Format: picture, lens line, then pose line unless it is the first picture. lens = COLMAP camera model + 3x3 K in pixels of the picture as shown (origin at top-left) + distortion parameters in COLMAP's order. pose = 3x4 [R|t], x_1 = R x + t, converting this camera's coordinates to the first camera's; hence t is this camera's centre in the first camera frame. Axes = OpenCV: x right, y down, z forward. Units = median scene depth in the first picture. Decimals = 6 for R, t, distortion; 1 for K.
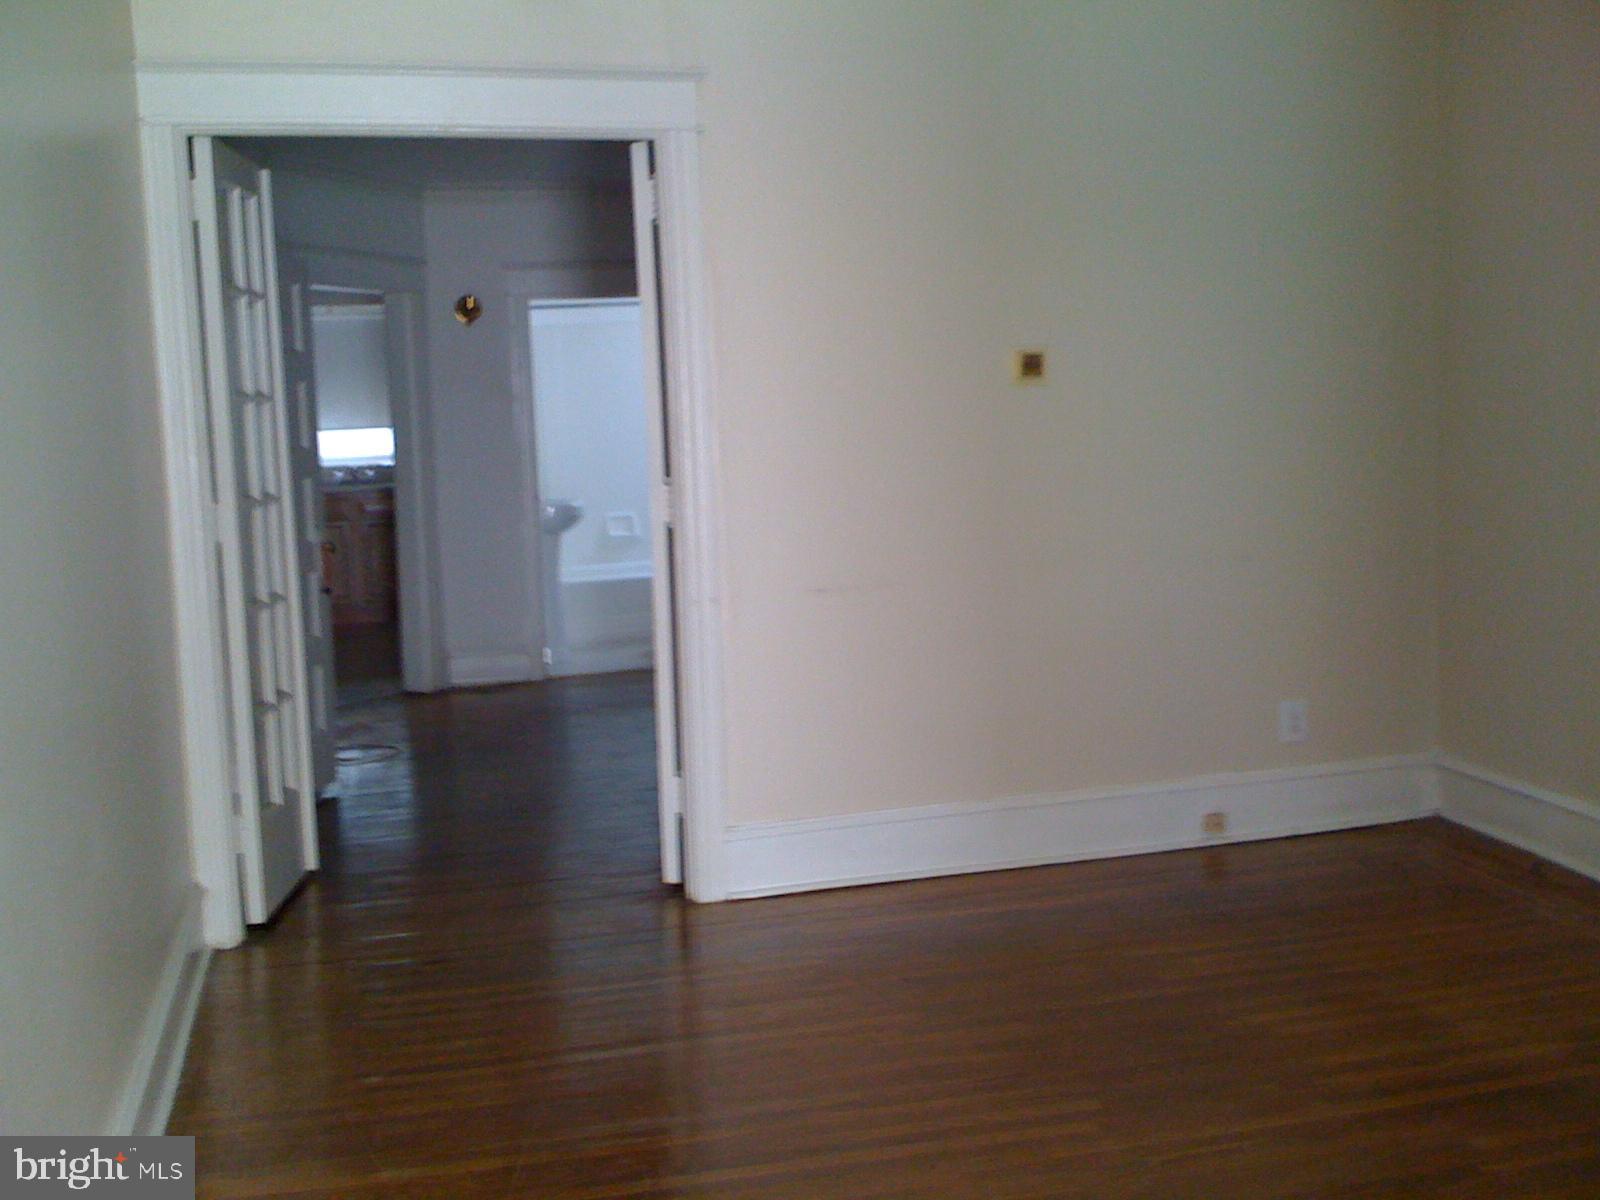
lens RADIAL K [[1792.4, 0, 806.2], [0, 1792.4, 594.3], [0, 0, 1]] dist [0.018221, 0.000000]
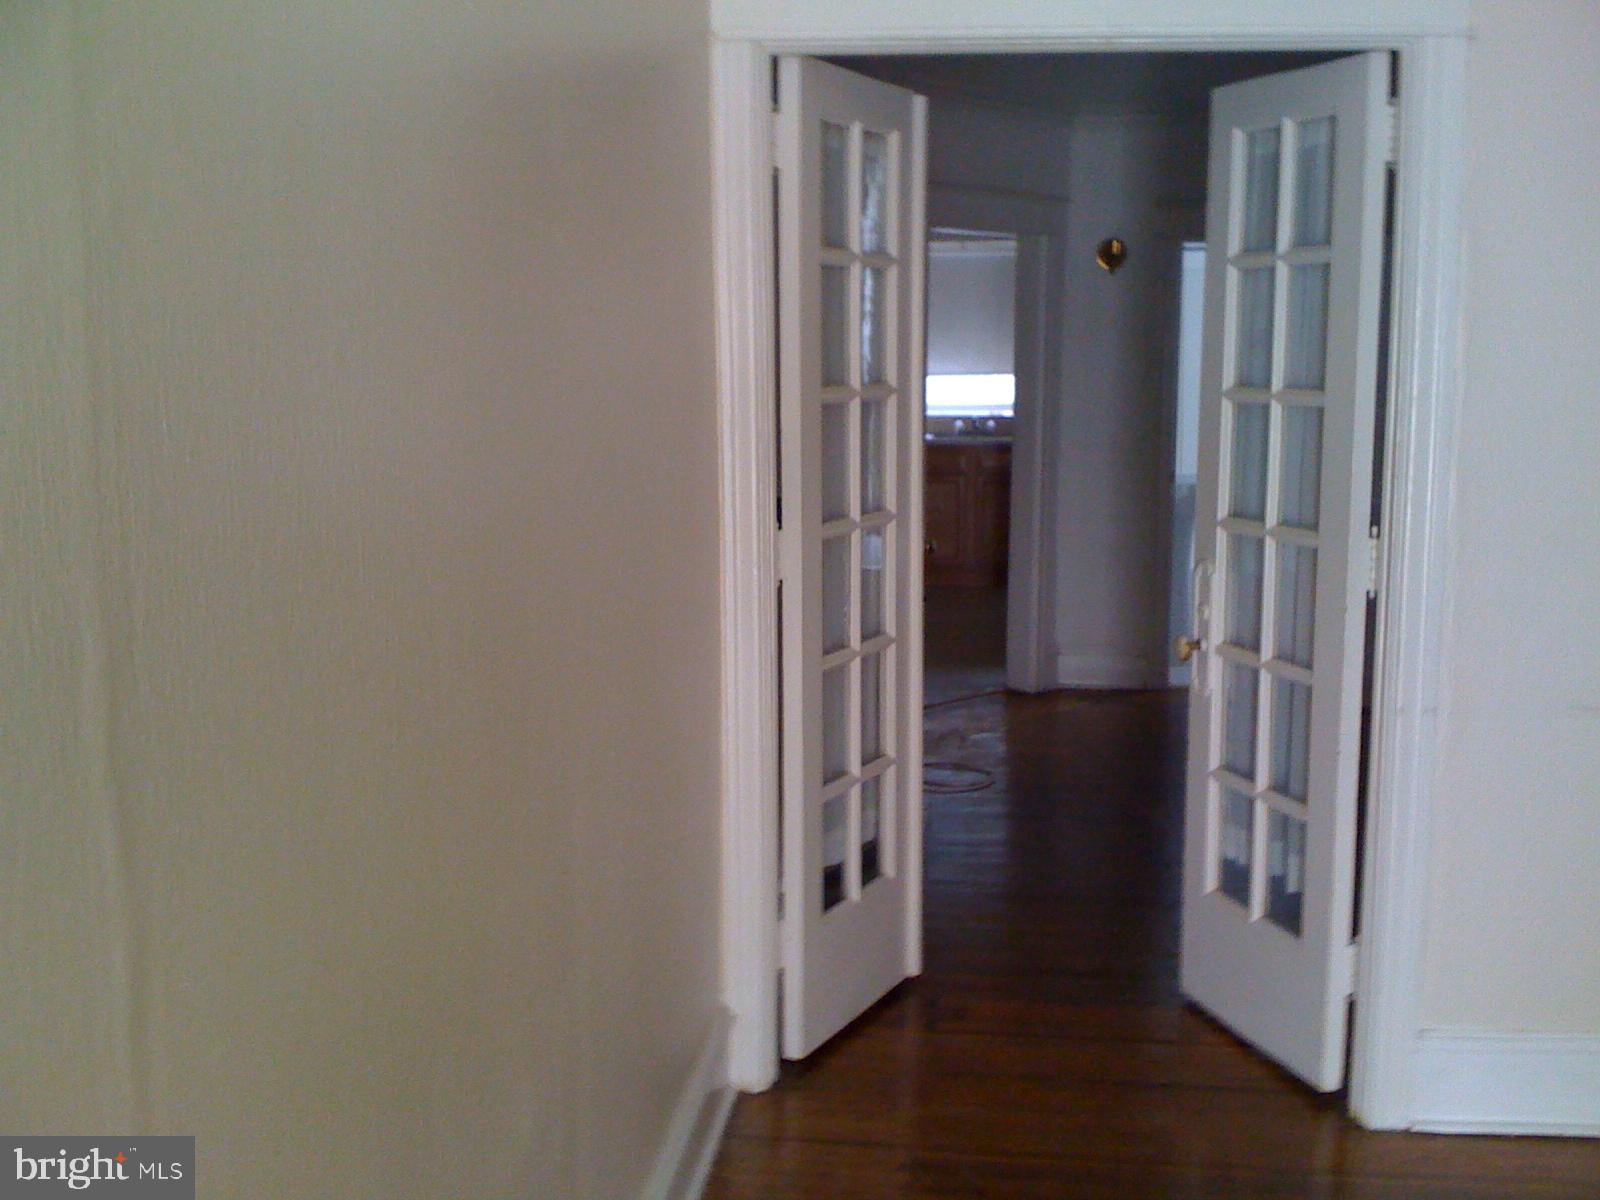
lens RADIAL K [[1792.4, 0, 803.3], [0, 1792.4, 607.4], [0, 0, 1]] dist [0.018221, 0.000000]
pose [[0.940308, 0.088461, -0.328626, -0.053293], [-0.071544, 0.995430, 0.063245, -0.060591], [0.332719, -0.035958, 0.942340, 0.237186]]
